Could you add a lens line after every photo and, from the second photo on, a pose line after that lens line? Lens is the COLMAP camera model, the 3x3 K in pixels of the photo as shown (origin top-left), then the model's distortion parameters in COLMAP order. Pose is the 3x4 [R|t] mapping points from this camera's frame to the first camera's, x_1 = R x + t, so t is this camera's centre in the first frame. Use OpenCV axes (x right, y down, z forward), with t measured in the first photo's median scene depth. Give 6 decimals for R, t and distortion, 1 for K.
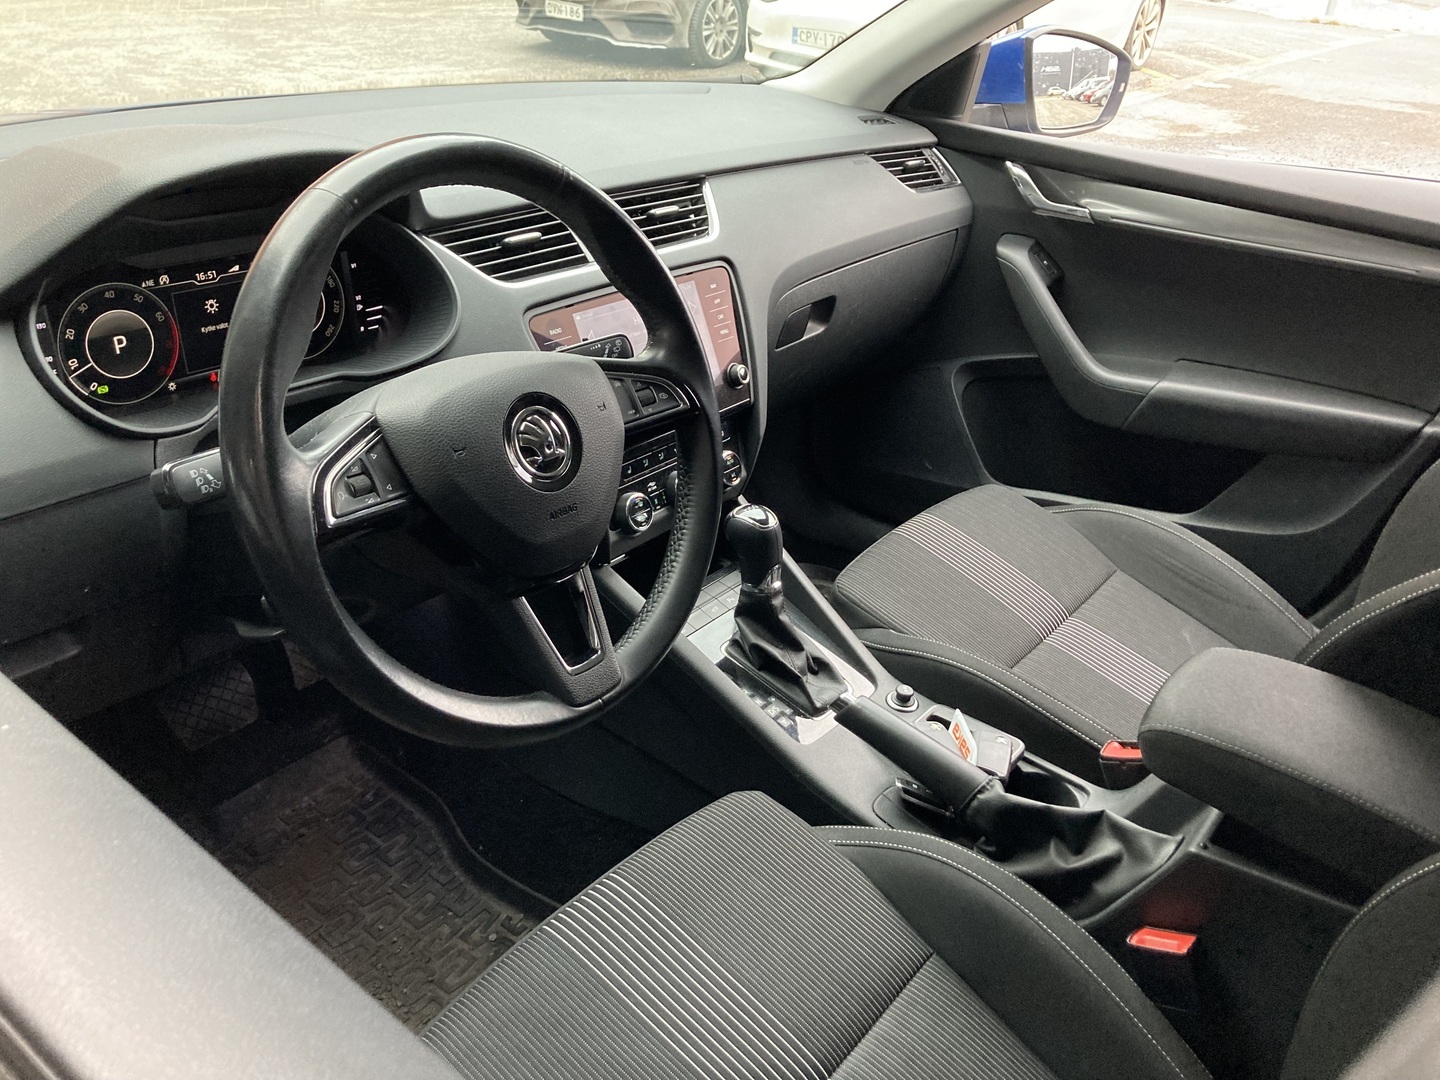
lens RADIAL K [[1177.4, 0, 719.1], [0, 1177.4, 539.9], [0, 0, 1]] dist [0.014549, 0.007221]
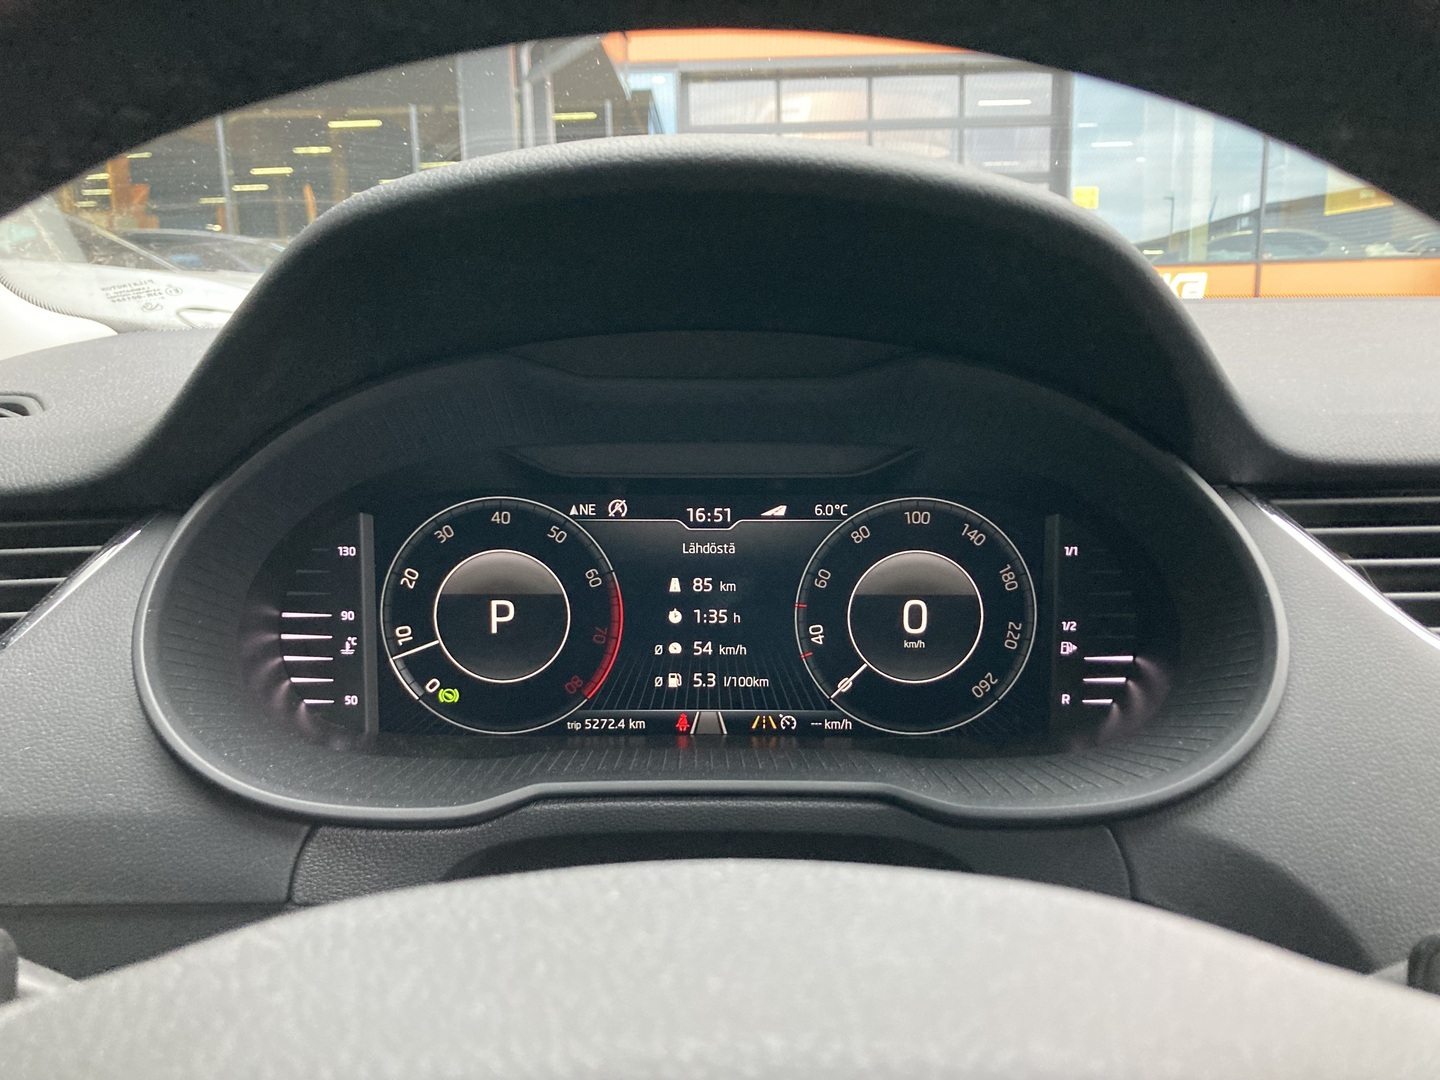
lens RADIAL K [[1177.4, 0, 720.8], [0, 1177.4, 539.3], [0, 0, 1]] dist [0.014549, 0.007221]
pose [[0.615808, 0.097358, -0.781858, -0.062350], [-0.330277, 0.932839, -0.143975, -0.152769], [0.715330, 0.346890, 0.606605, 0.743625]]
